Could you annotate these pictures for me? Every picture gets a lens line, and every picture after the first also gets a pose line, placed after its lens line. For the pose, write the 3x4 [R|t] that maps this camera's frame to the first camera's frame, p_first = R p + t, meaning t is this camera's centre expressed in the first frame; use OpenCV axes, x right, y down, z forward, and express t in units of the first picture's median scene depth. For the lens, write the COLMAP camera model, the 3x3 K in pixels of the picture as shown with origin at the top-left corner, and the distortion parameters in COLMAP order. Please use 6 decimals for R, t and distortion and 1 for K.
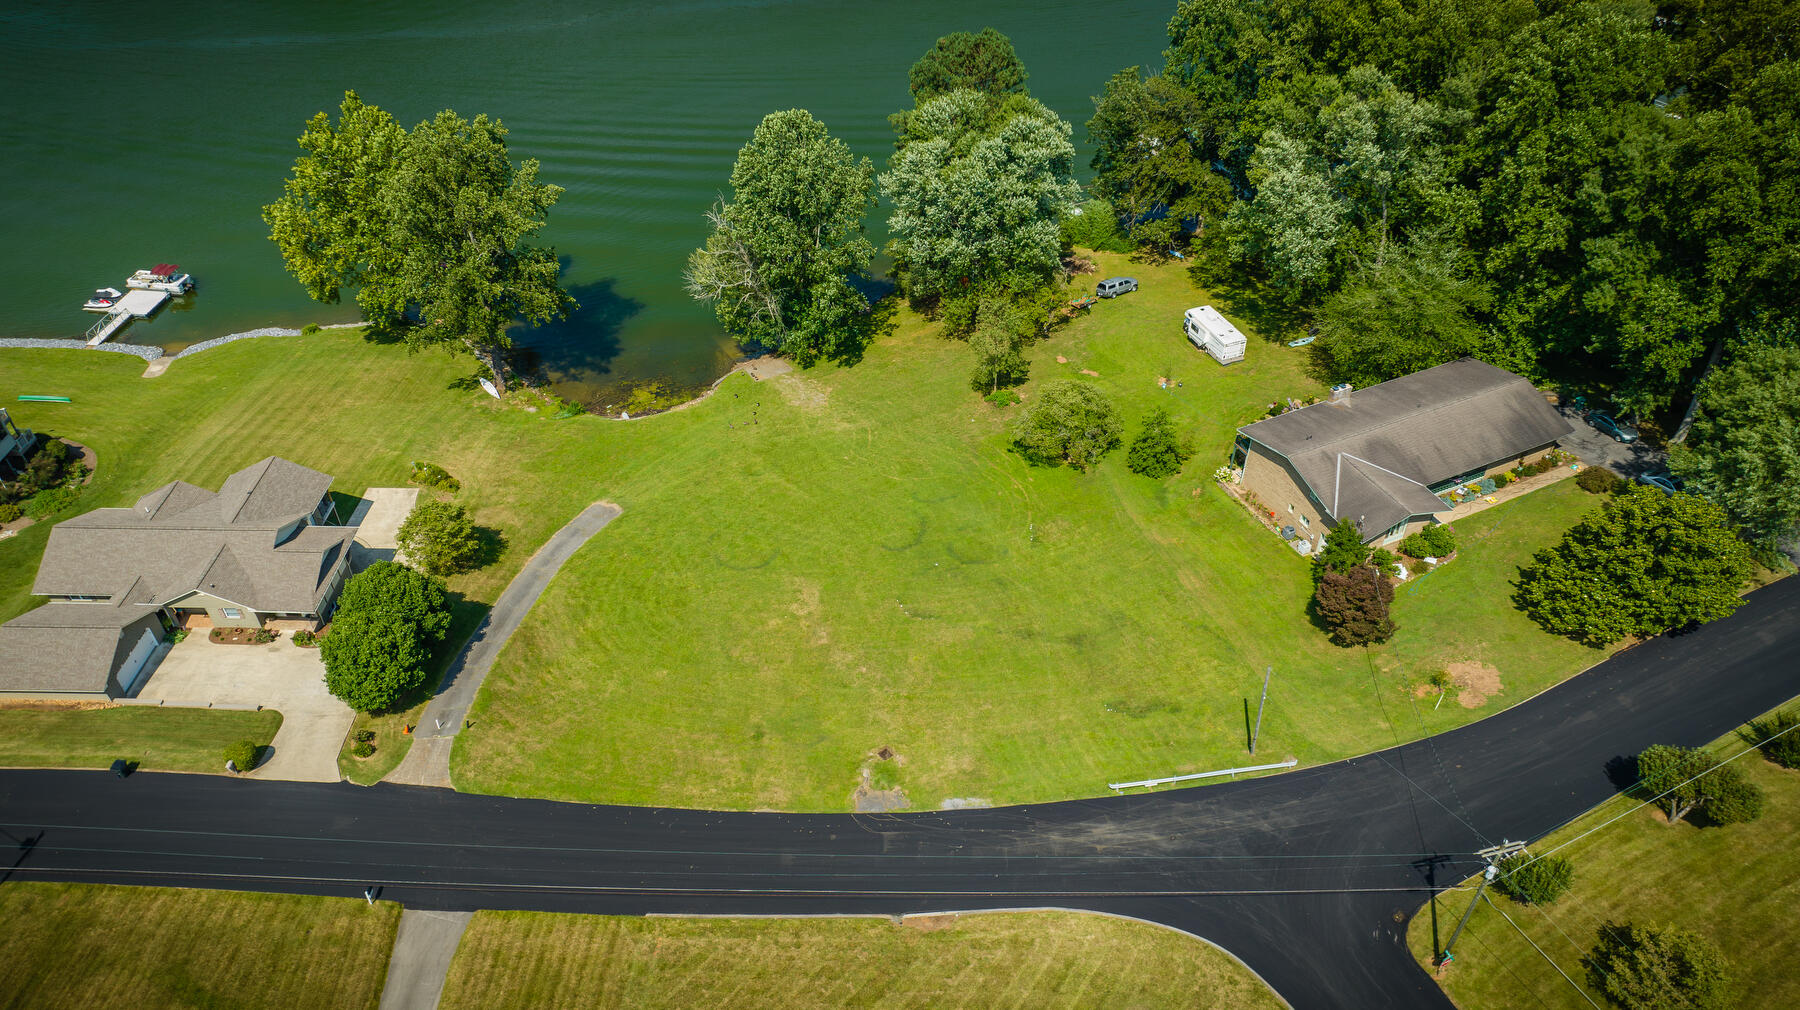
lens RADIAL K [[1267.1, 0, 900.0], [0, 1267.1, 505.0], [0, 0, 1]] dist [-0.041590, 0.029921]
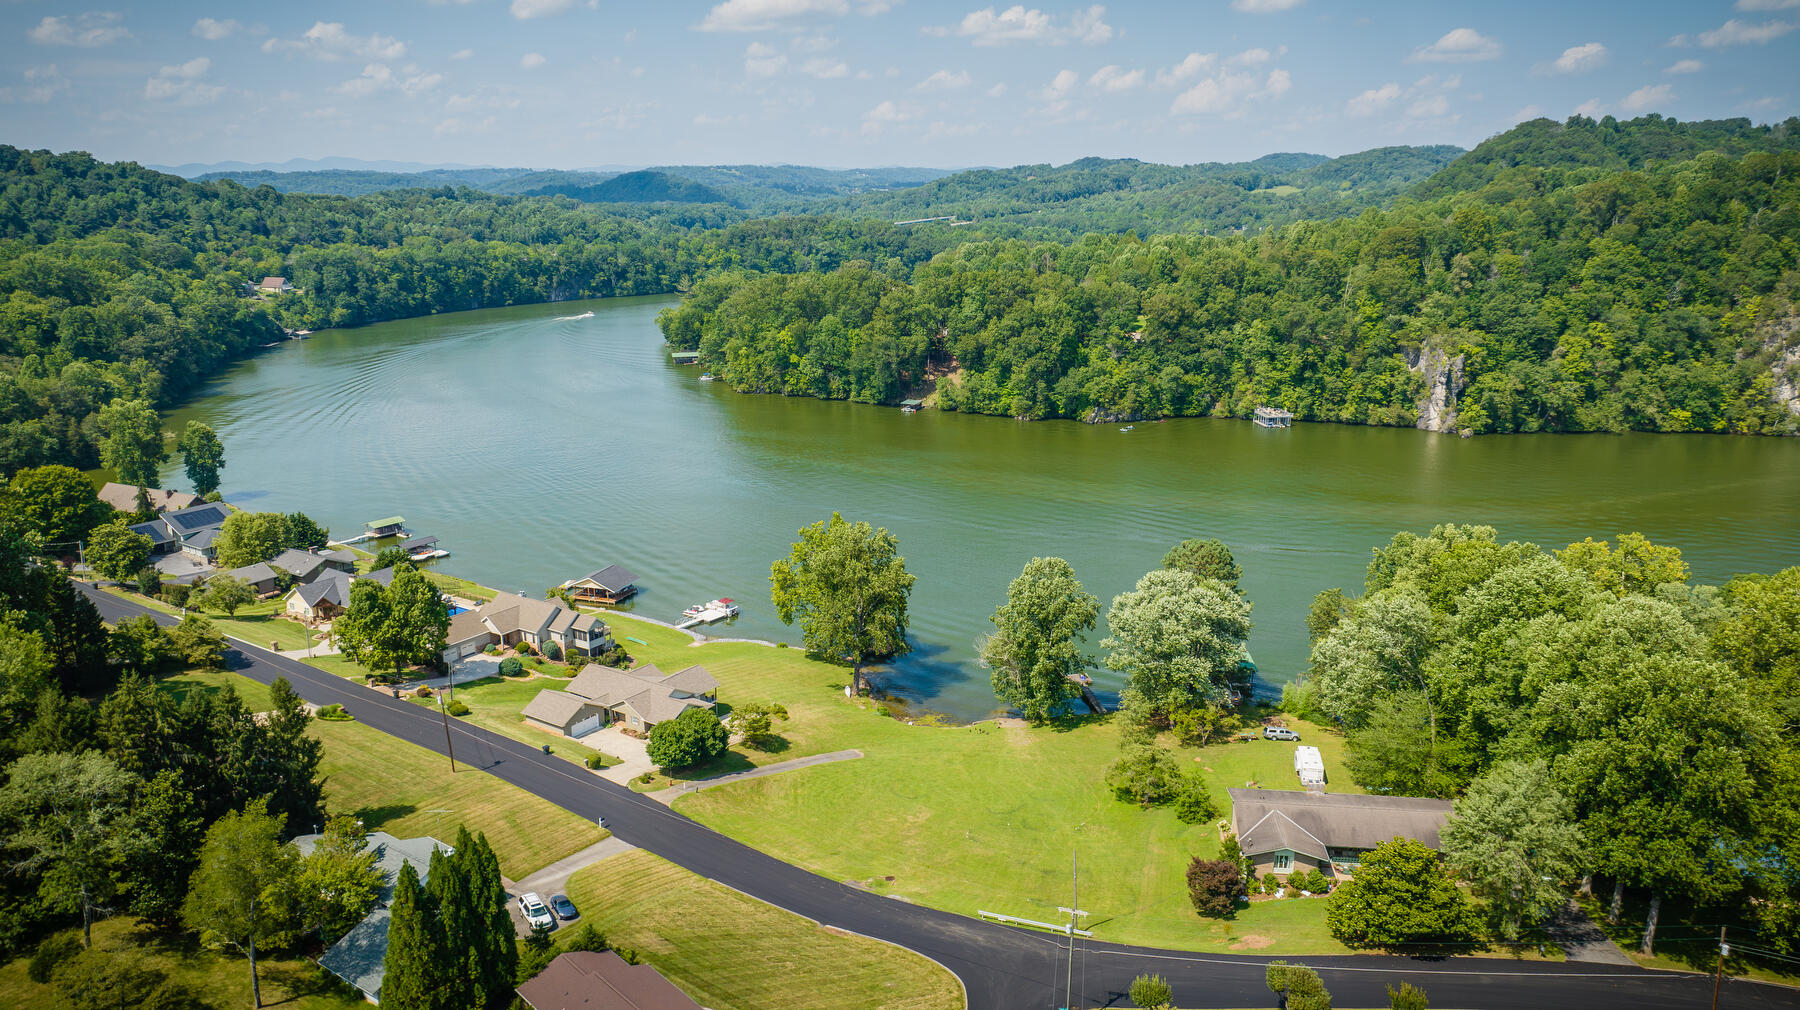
lens RADIAL K [[1267.1, 0, 900.0], [0, 1267.1, 505.0], [0, 0, 1]] dist [-0.041590, 0.029921]
pose [[0.836045, 0.126611, -0.533853, 0.773265], [-0.355737, 0.865865, -0.351752, 0.336423], [0.417709, 0.483991, 0.768942, -0.440461]]
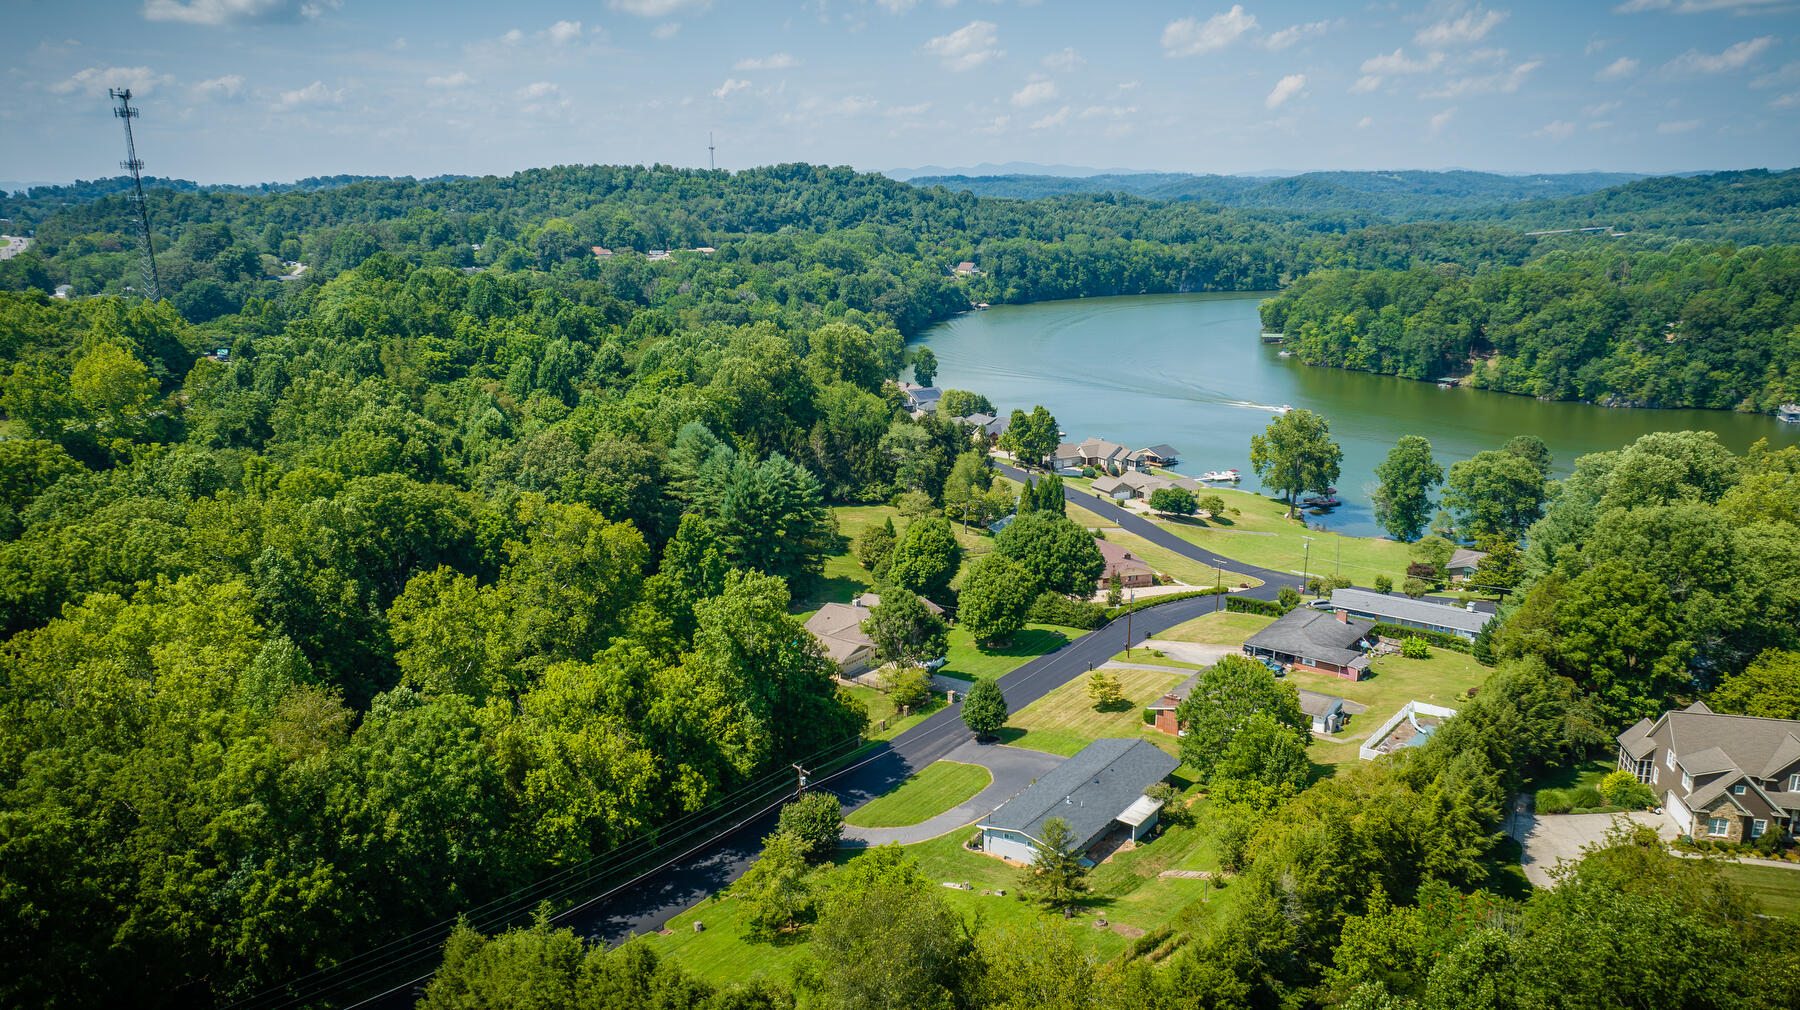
lens RADIAL K [[1267.1, 0, 900.0], [0, 1267.1, 505.0], [0, 0, 1]] dist [-0.041590, 0.029921]
pose [[0.472503, 0.205187, -0.857111, 2.132737], [-0.576078, 0.807909, -0.124168, 0.939221], [0.666990, 0.552432, 0.499943, -1.167088]]
